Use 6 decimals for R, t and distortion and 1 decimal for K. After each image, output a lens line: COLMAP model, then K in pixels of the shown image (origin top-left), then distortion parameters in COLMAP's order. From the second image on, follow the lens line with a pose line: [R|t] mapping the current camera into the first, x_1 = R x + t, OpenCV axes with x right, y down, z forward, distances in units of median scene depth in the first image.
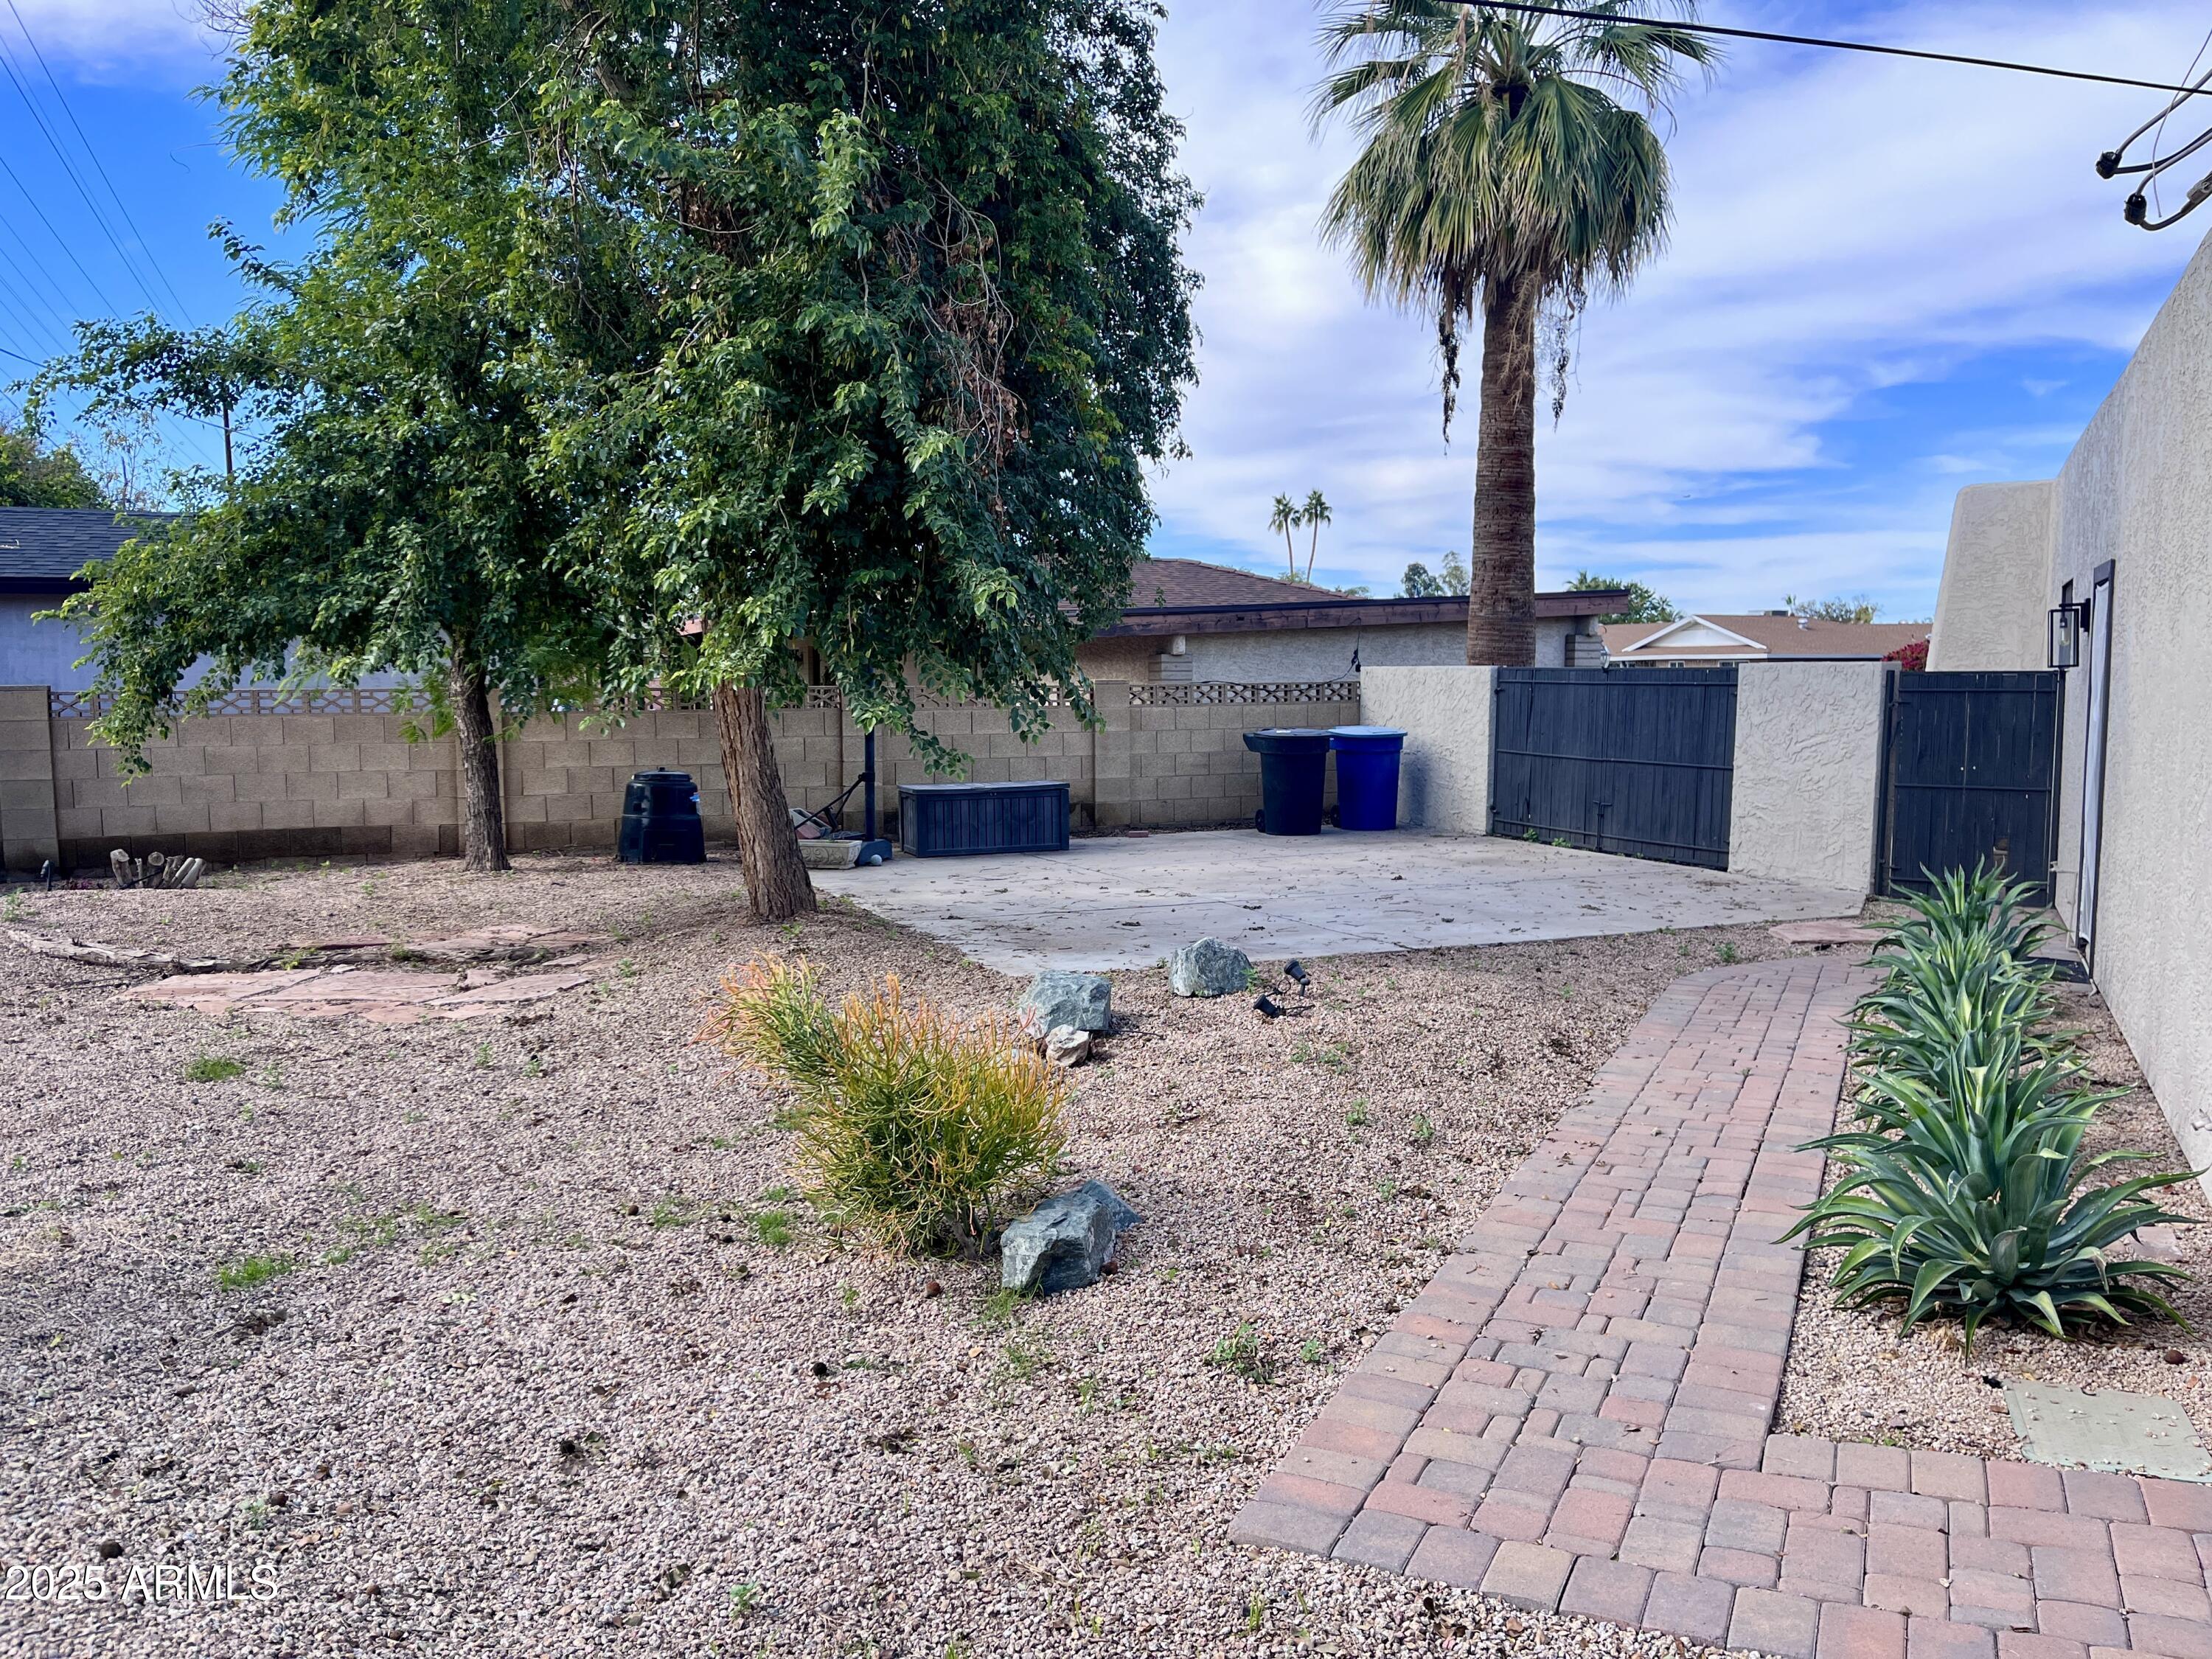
lens RADIAL K [[1669.5, 0, 1102.8], [0, 1669.5, 828.2], [0, 0, 1]] dist [0.015306, 0.005227]
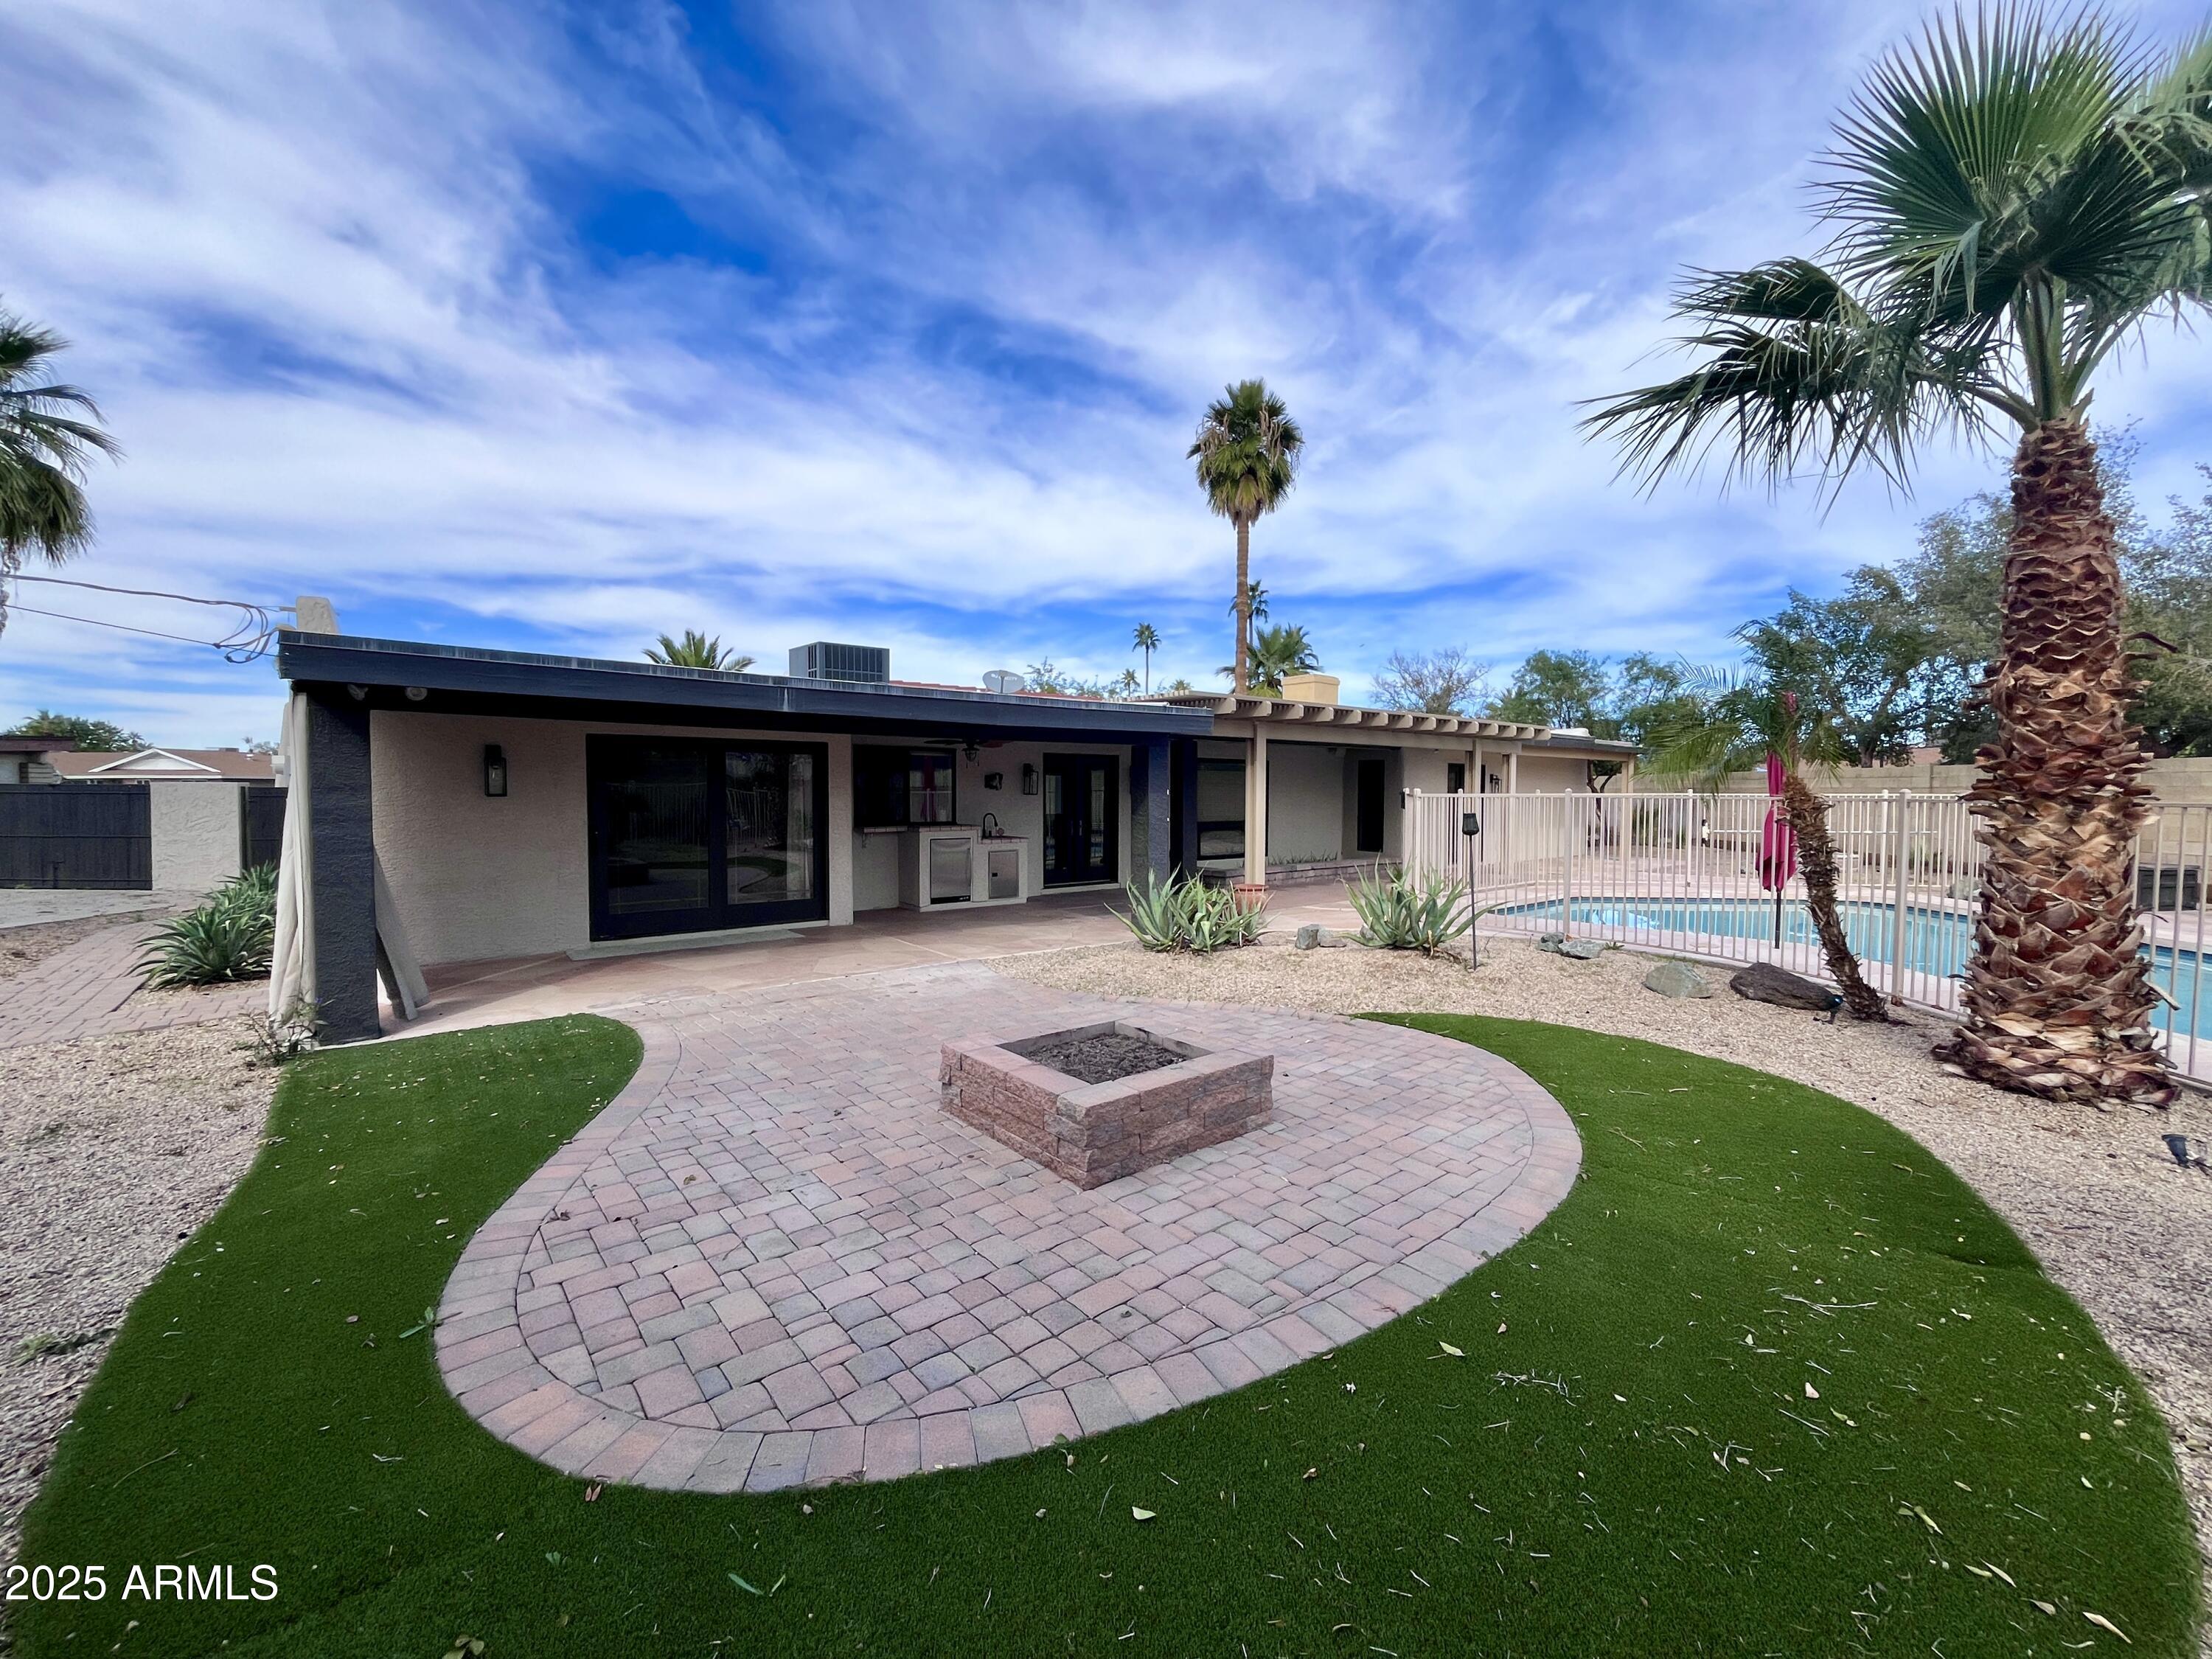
lens RADIAL K [[896.8, 0, 1111.8], [0, 896.8, 826.5], [0, 0, 1]] dist [-0.004235, -0.000410]
pose [[0.409386, -0.033902, 0.911731, -0.074538], [0.079903, 0.996802, 0.001187, 0.027971], [-0.908856, 0.072364, 0.410786, -0.299033]]
